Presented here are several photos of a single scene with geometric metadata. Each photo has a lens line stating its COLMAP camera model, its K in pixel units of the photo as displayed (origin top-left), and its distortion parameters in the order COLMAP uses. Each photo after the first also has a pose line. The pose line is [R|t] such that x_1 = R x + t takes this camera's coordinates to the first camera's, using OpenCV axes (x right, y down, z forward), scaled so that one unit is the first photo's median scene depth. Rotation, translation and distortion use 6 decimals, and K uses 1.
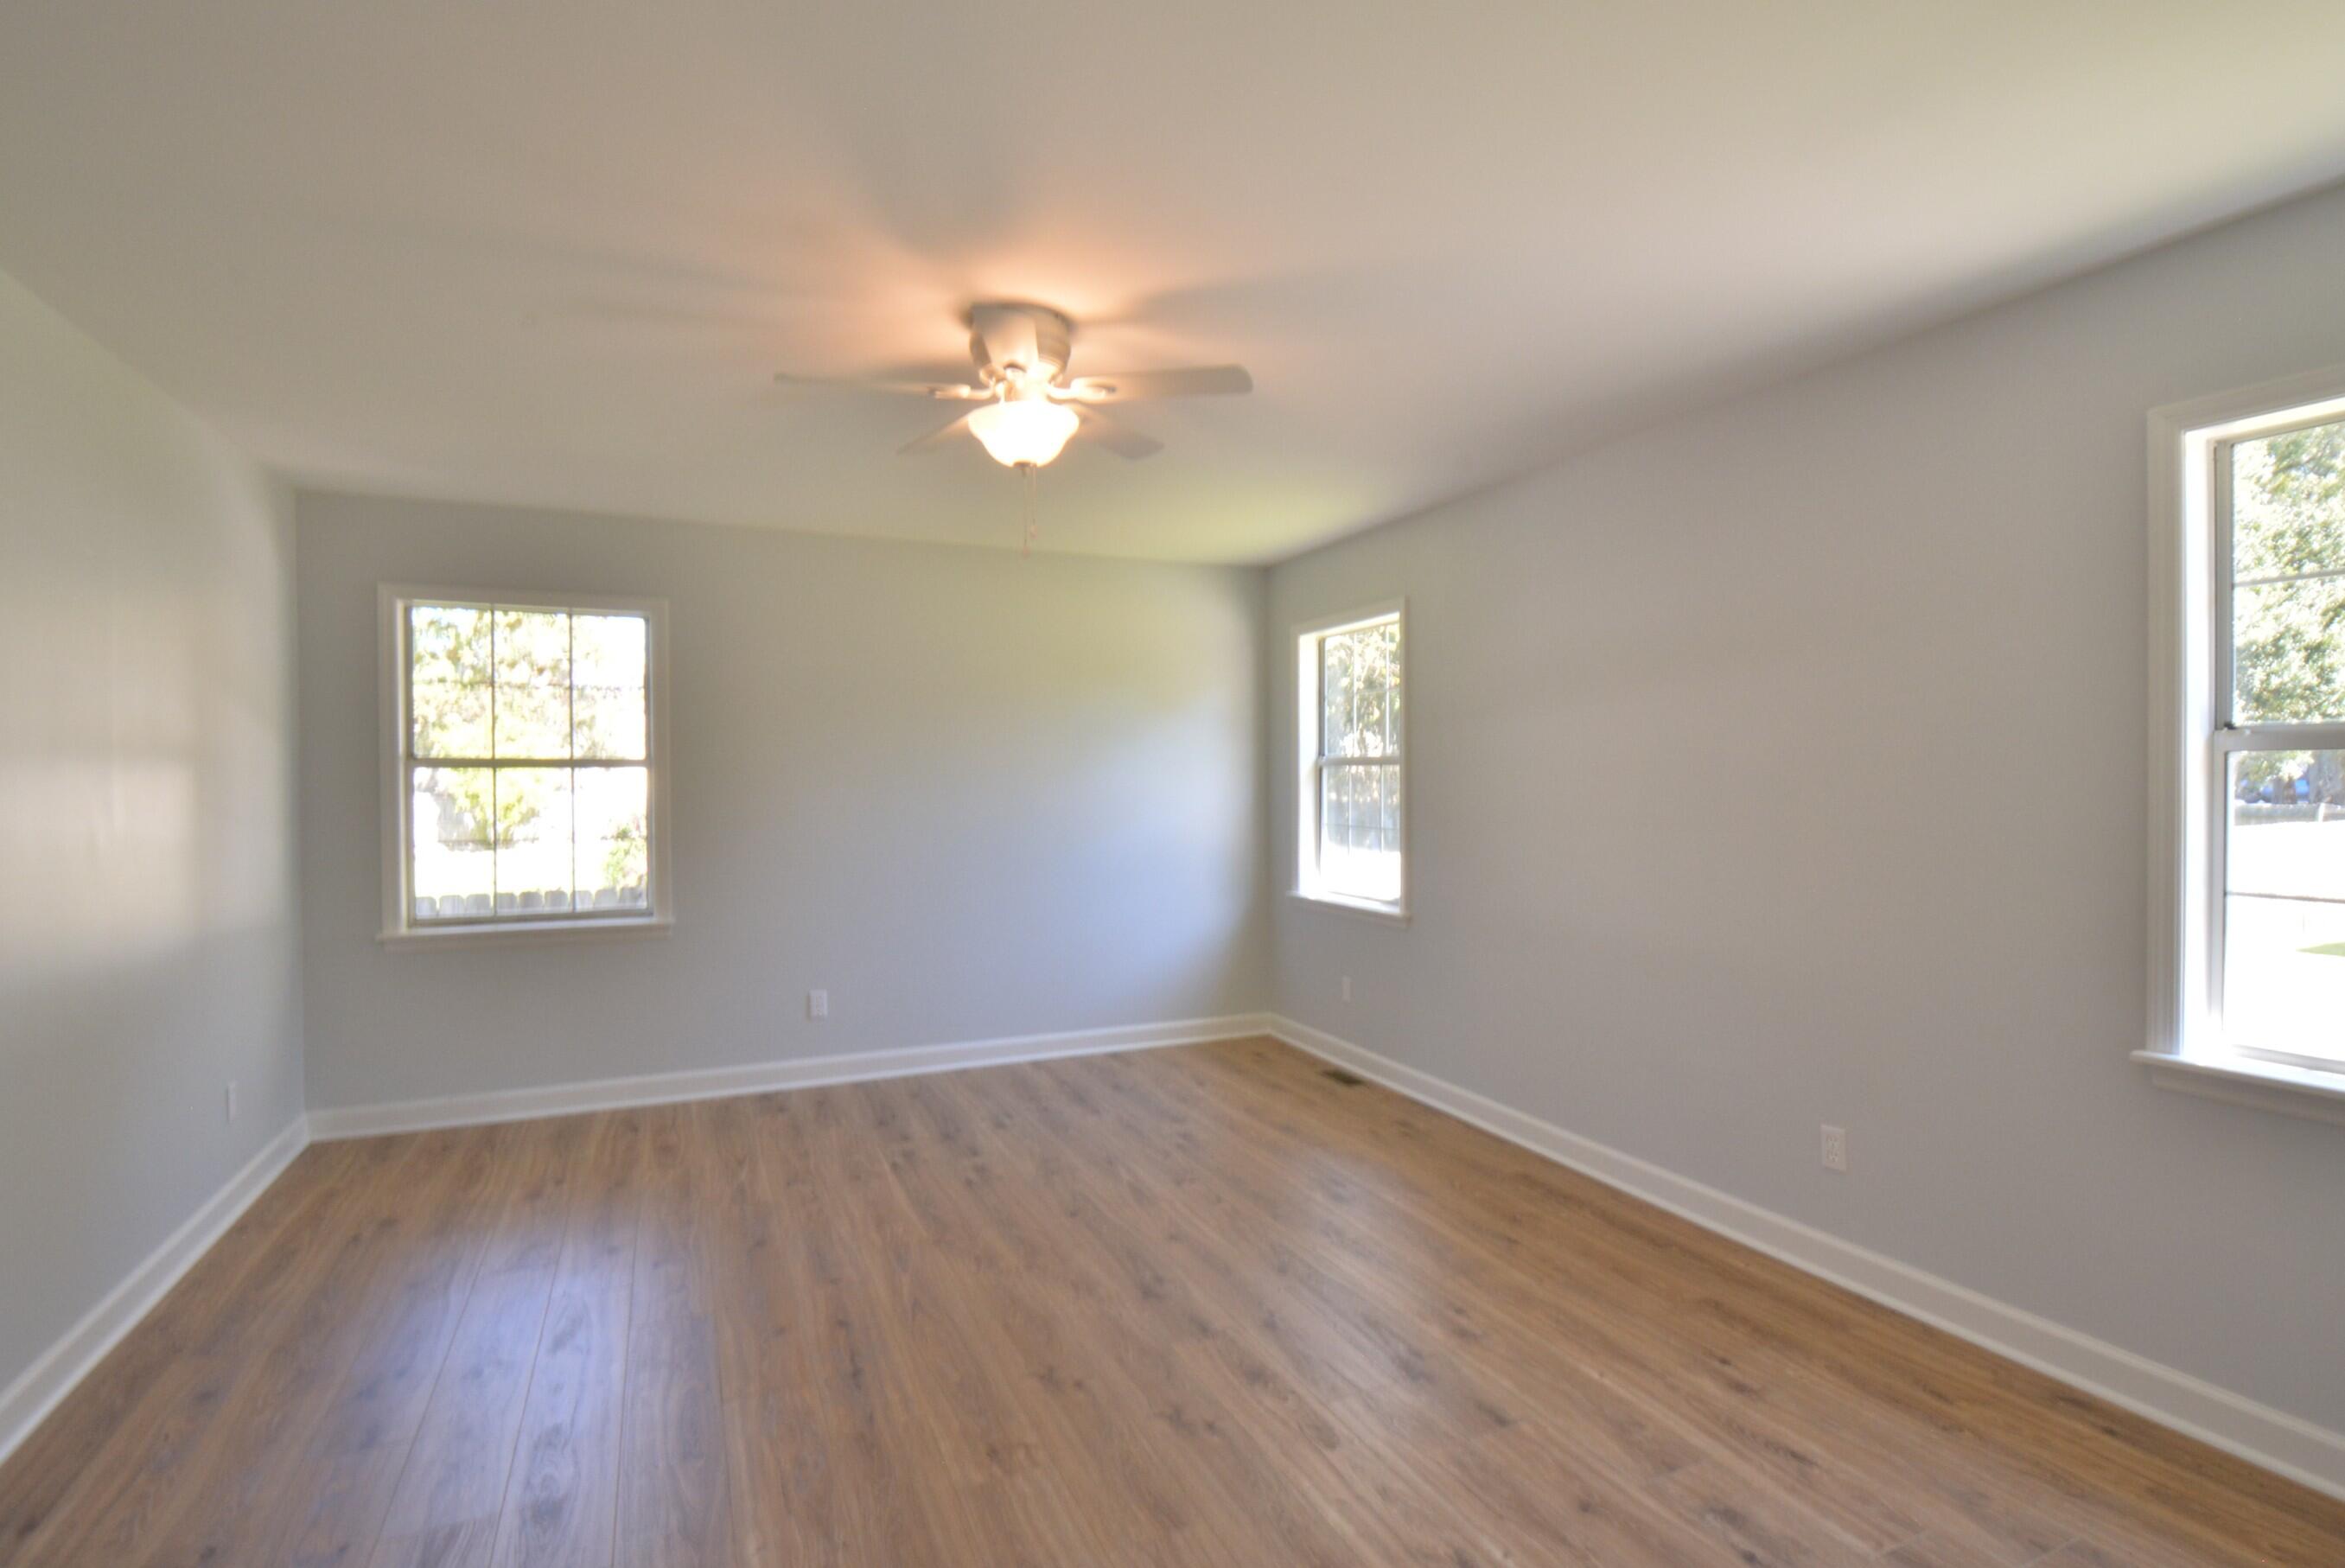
lens RADIAL K [[1137.8, 0, 1173.0], [0, 1137.8, 806.5], [0, 0, 1]] dist [0.024285, -0.027474]
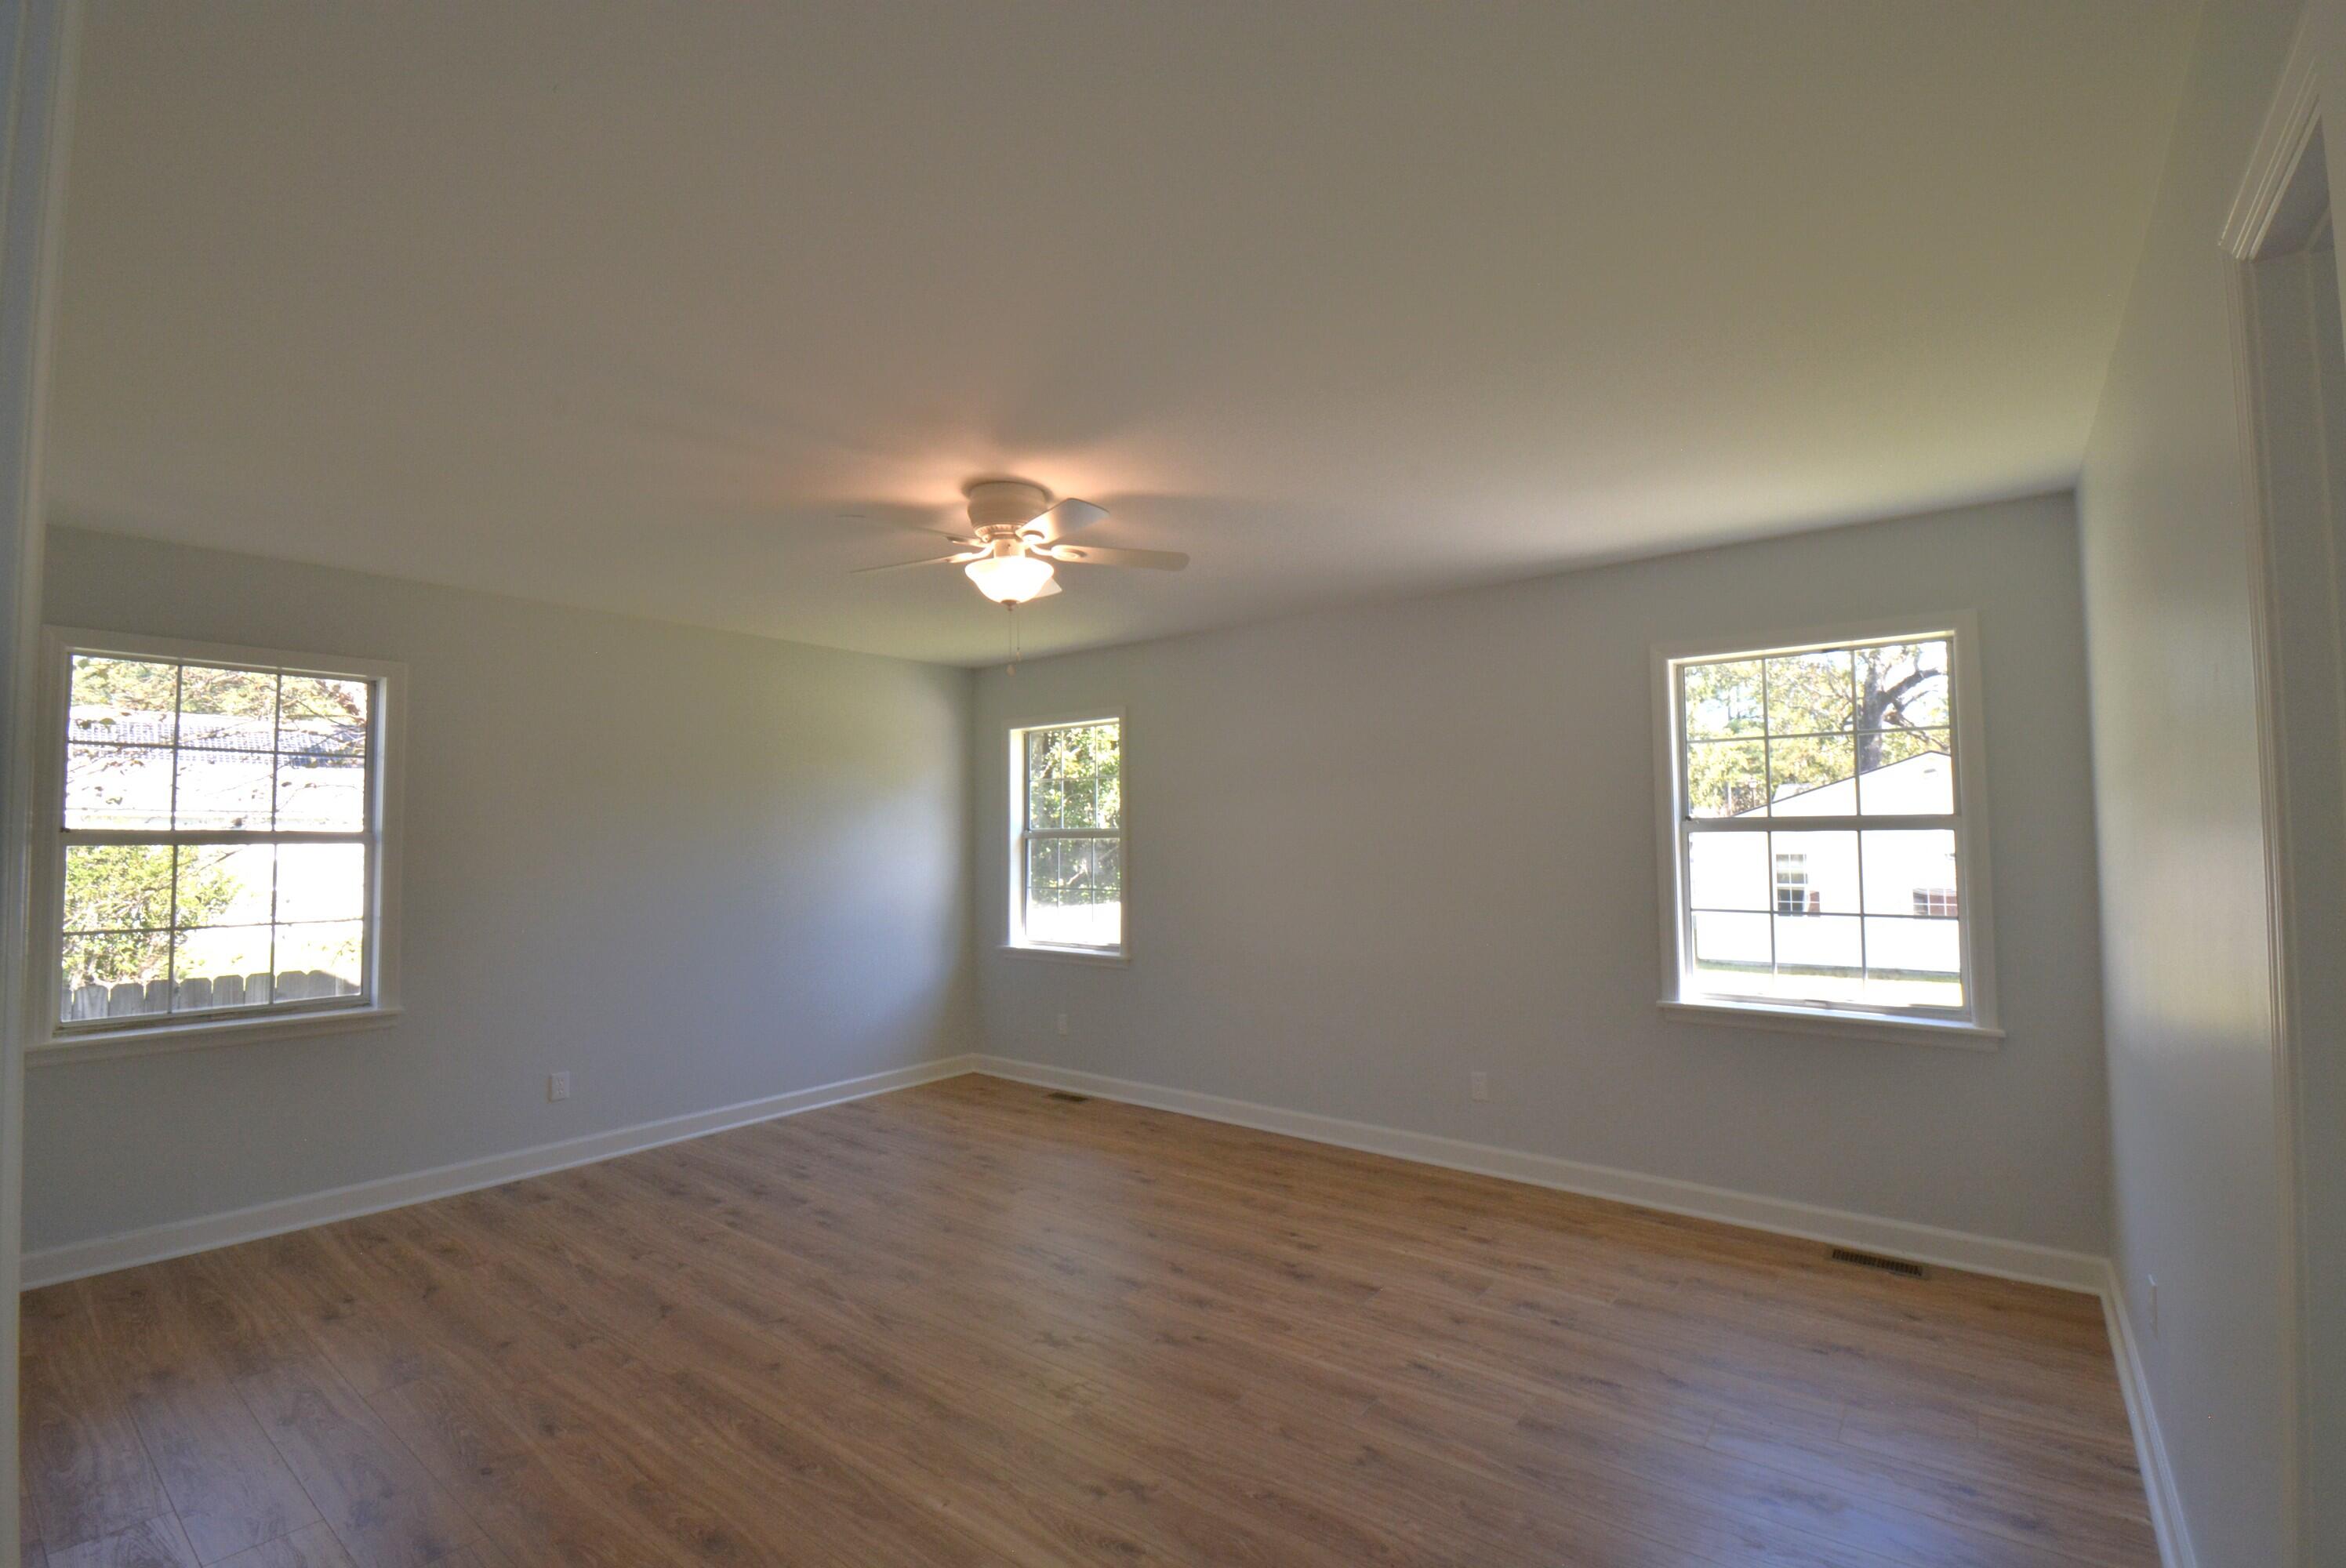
lens RADIAL K [[1020.0, 0, 1205.5], [0, 1020.0, 797.4], [0, 0, 1]] dist [0.015916, -0.020898]
pose [[0.882960, 0.016505, 0.469158, -0.276979], [0.017990, 0.997458, -0.068949, -0.001640], [-0.469103, 0.069320, 0.880419, -0.048824]]
